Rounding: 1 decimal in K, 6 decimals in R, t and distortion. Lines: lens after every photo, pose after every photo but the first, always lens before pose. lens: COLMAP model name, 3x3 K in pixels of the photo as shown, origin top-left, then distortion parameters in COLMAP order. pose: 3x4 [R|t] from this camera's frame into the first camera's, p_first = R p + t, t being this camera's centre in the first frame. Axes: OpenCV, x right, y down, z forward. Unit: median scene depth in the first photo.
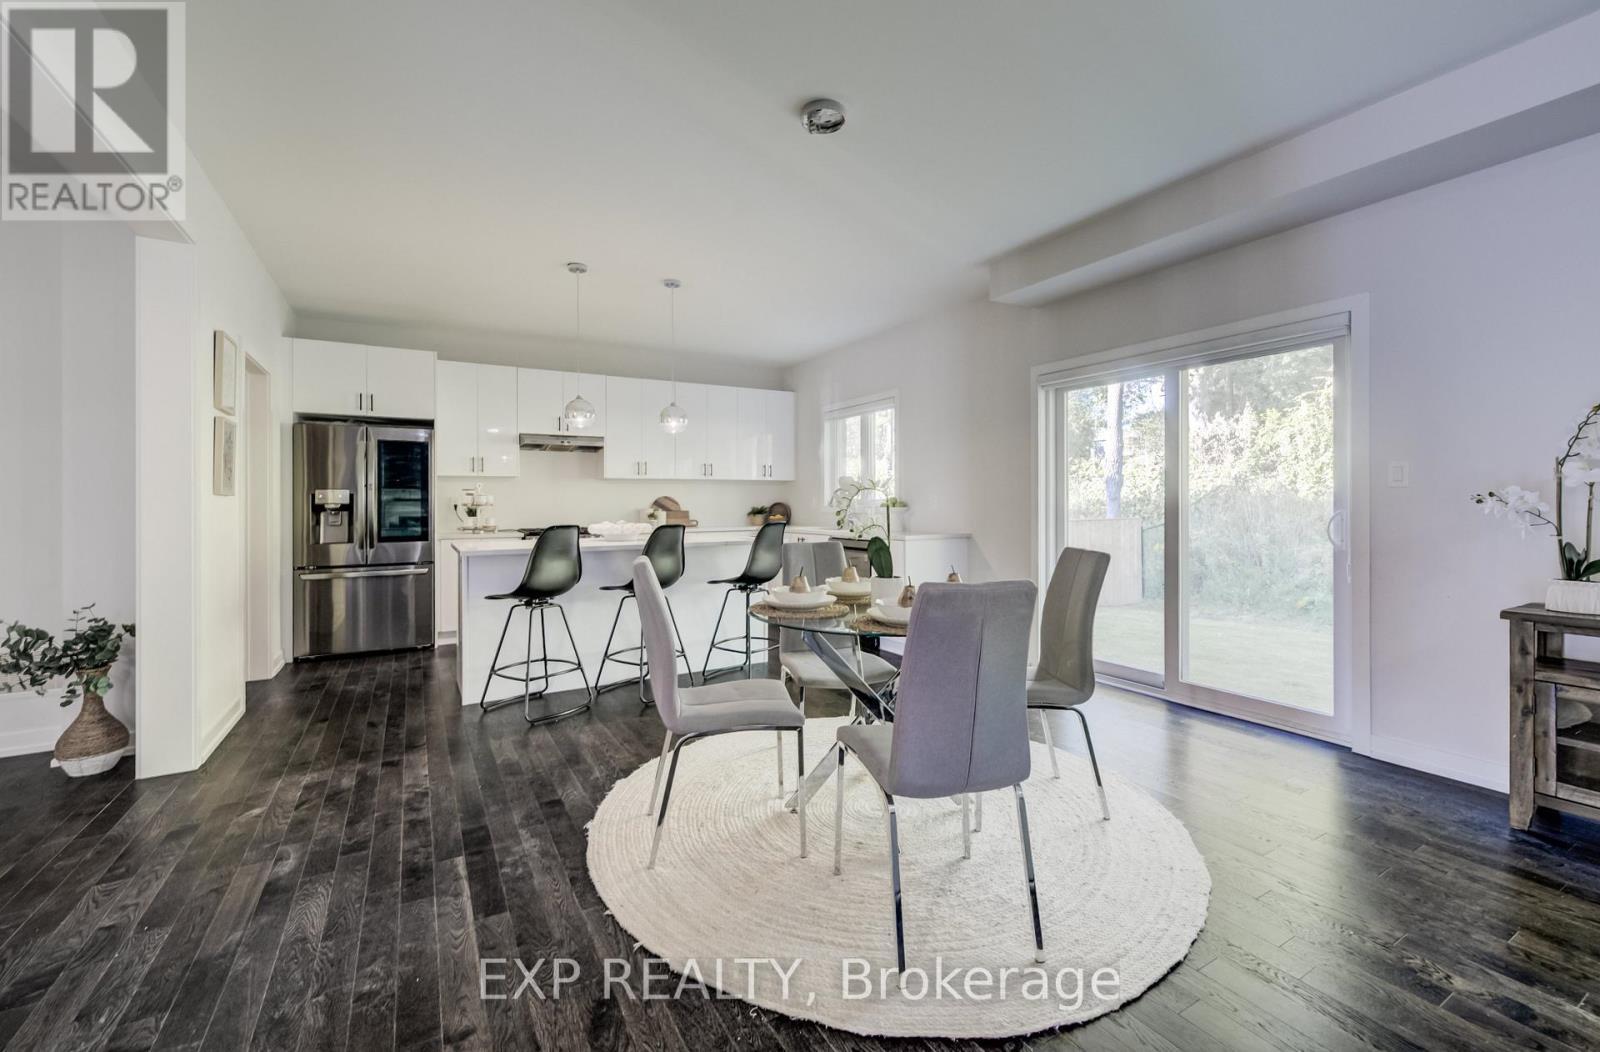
lens RADIAL K [[659.8, 0, 798.5], [0, 659.8, 482.3], [0, 0, 1]] dist [-0.001268, 0.000038]
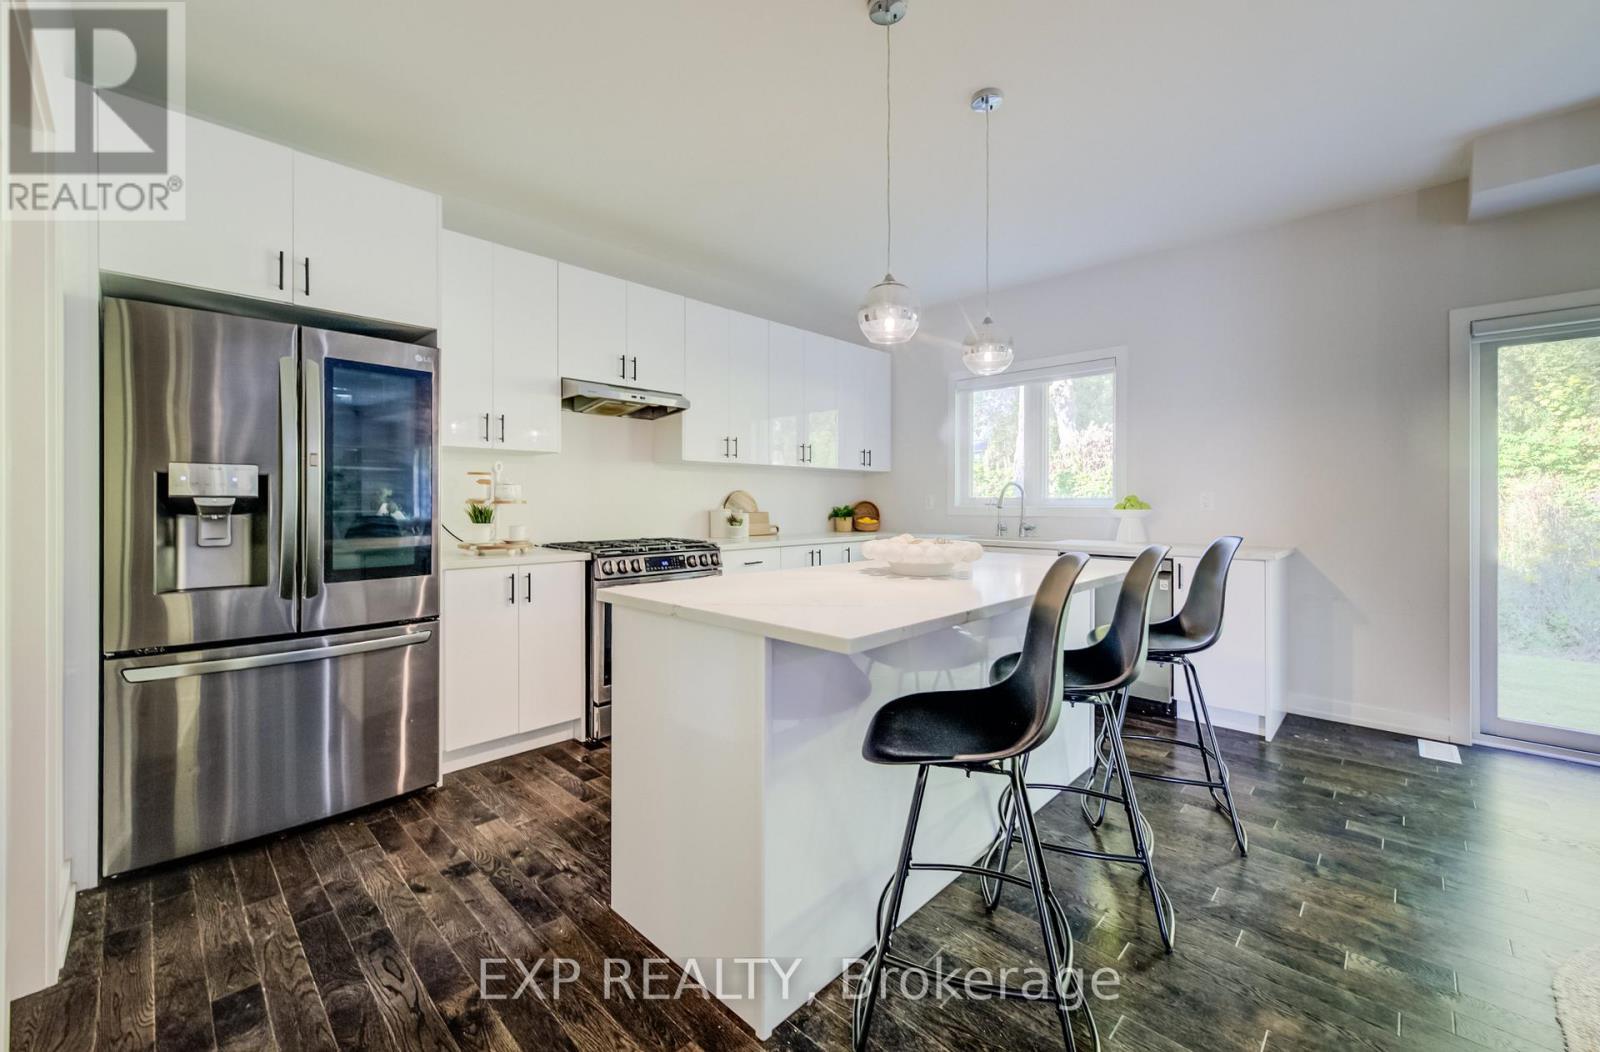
lens RADIAL K [[636.6, 0, 802.9], [0, 636.6, 493.6], [0, 0, 1]] dist [0.001354, 0.000134]
pose [[0.961304, 0.009329, 0.275332, -0.418085], [-0.014027, 0.999788, 0.015099, 0.017354], [-0.275133, -0.018377, 0.961231, 0.457420]]
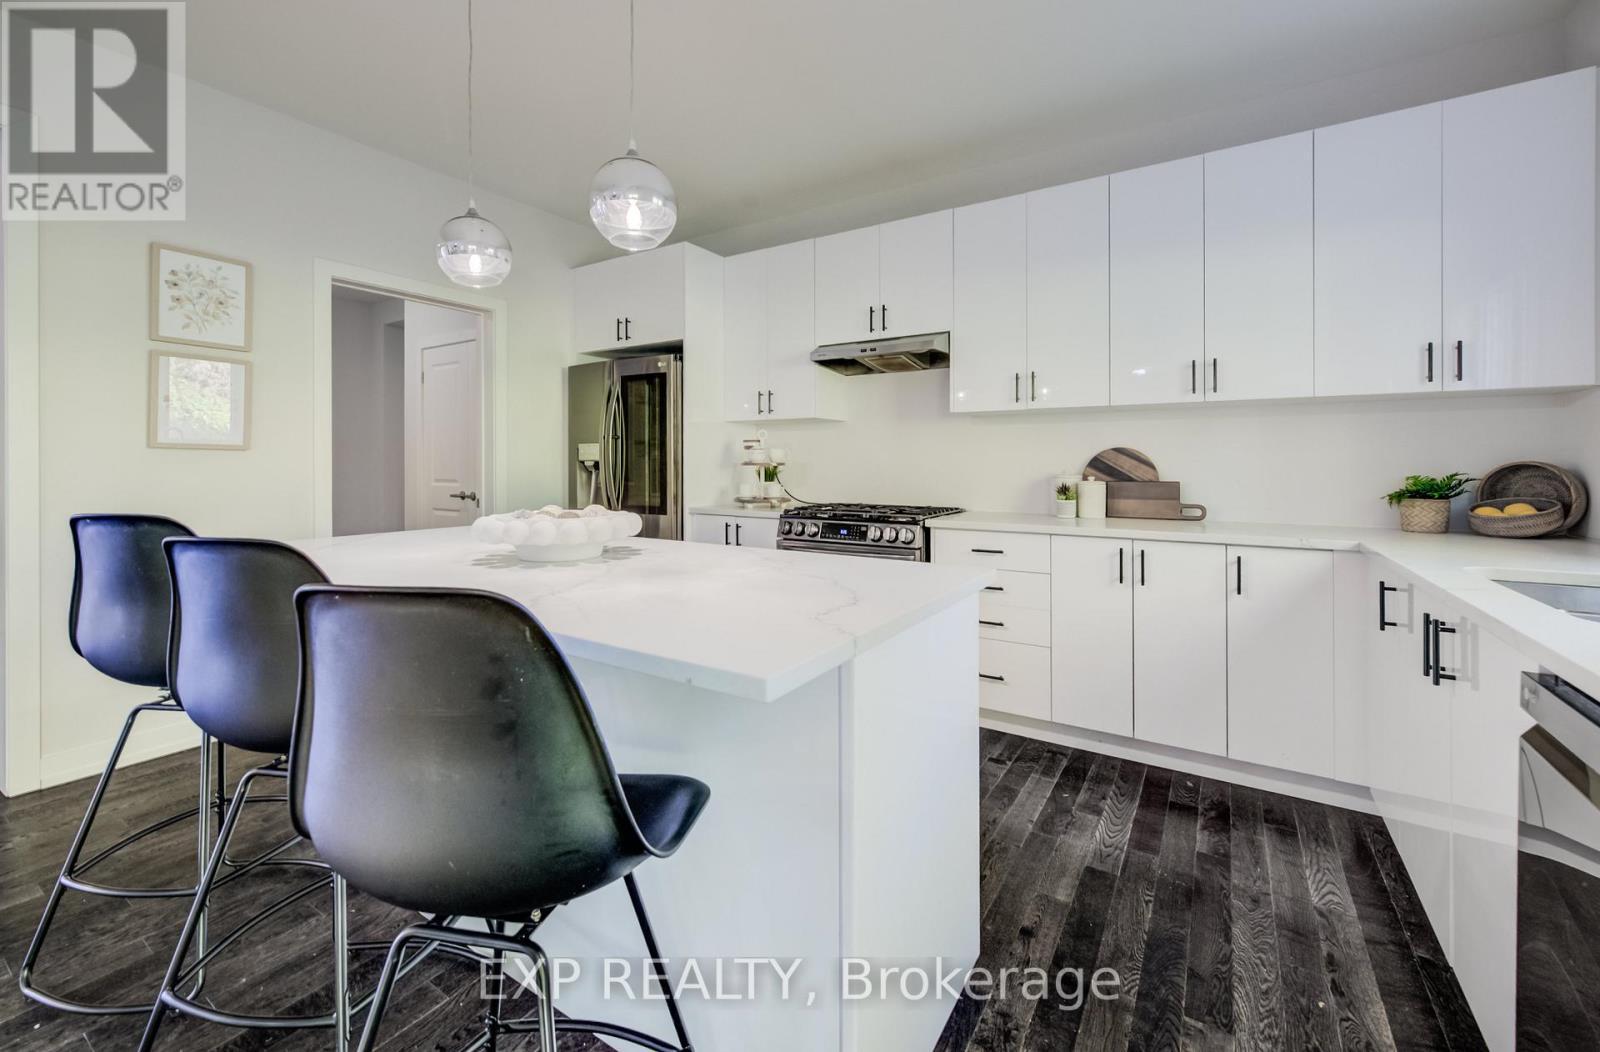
lens RADIAL K [[651.7, 0, 810.2], [0, 651.7, 469.7], [0, 0, 1]] dist [-0.000246, 0.000051]
pose [[0.460386, 0.011259, -0.887648, 0.118826], [0.022071, 0.999465, 0.024125, 0.027062], [0.887445, -0.030699, 0.459891, 0.801254]]
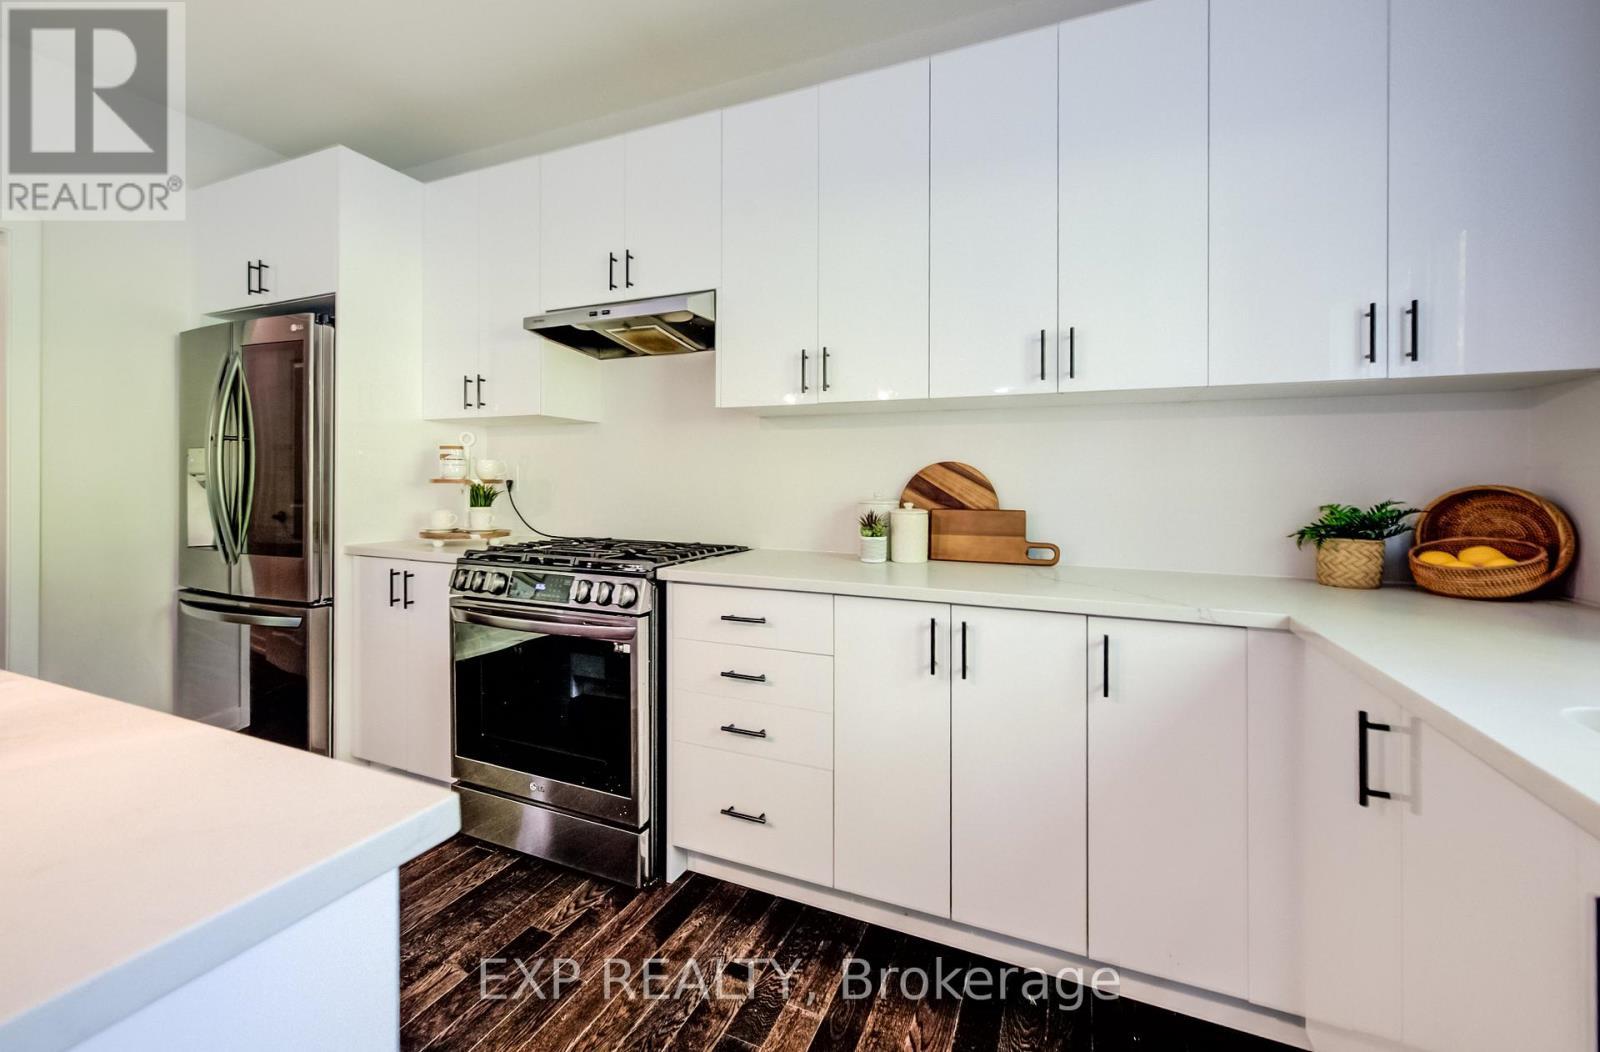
lens RADIAL K [[659.8, 0, 798.5], [0, 659.8, 482.3], [0, 0, 1]] dist [-0.001268, 0.000038]
pose [[0.596205, 0.005369, -0.802814, 0.011183], [0.010882, 0.999832, 0.014768, 0.033157], [0.802759, -0.017540, 0.596046, 0.984395]]
